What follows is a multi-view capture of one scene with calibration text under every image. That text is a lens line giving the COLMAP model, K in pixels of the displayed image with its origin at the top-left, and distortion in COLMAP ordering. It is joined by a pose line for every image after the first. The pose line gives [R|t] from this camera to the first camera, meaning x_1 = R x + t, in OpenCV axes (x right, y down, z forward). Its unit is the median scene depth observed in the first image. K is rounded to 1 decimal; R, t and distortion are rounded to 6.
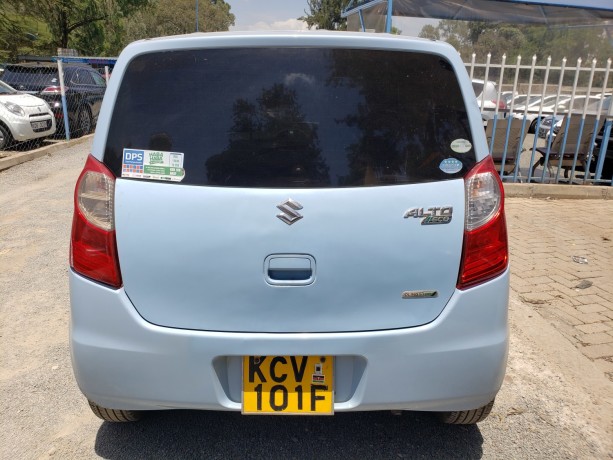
lens RADIAL K [[478.5, 0, 306.1], [0, 478.5, 223.5], [0, 0, 1]] dist [0.008041, 0.000836]
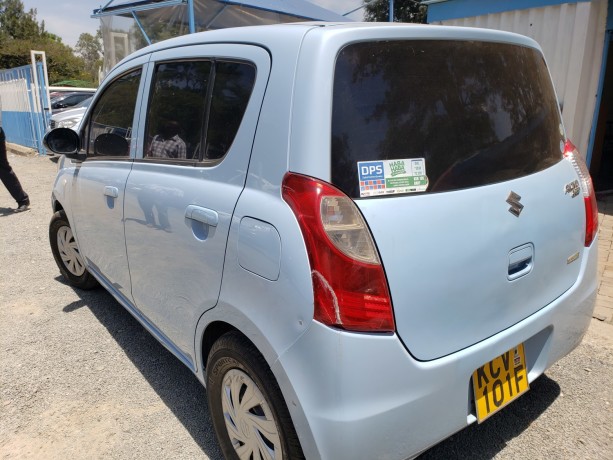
lens RADIAL K [[478.5, 0, 305.8], [0, 478.5, 233.1], [0, 0, 1]] dist [0.008041, 0.000836]
pose [[0.807221, -0.193671, 0.557571, -0.928481], [0.194368, 0.979170, 0.058716, -0.104836], [-0.557329, 0.060977, 0.828050, 0.398819]]
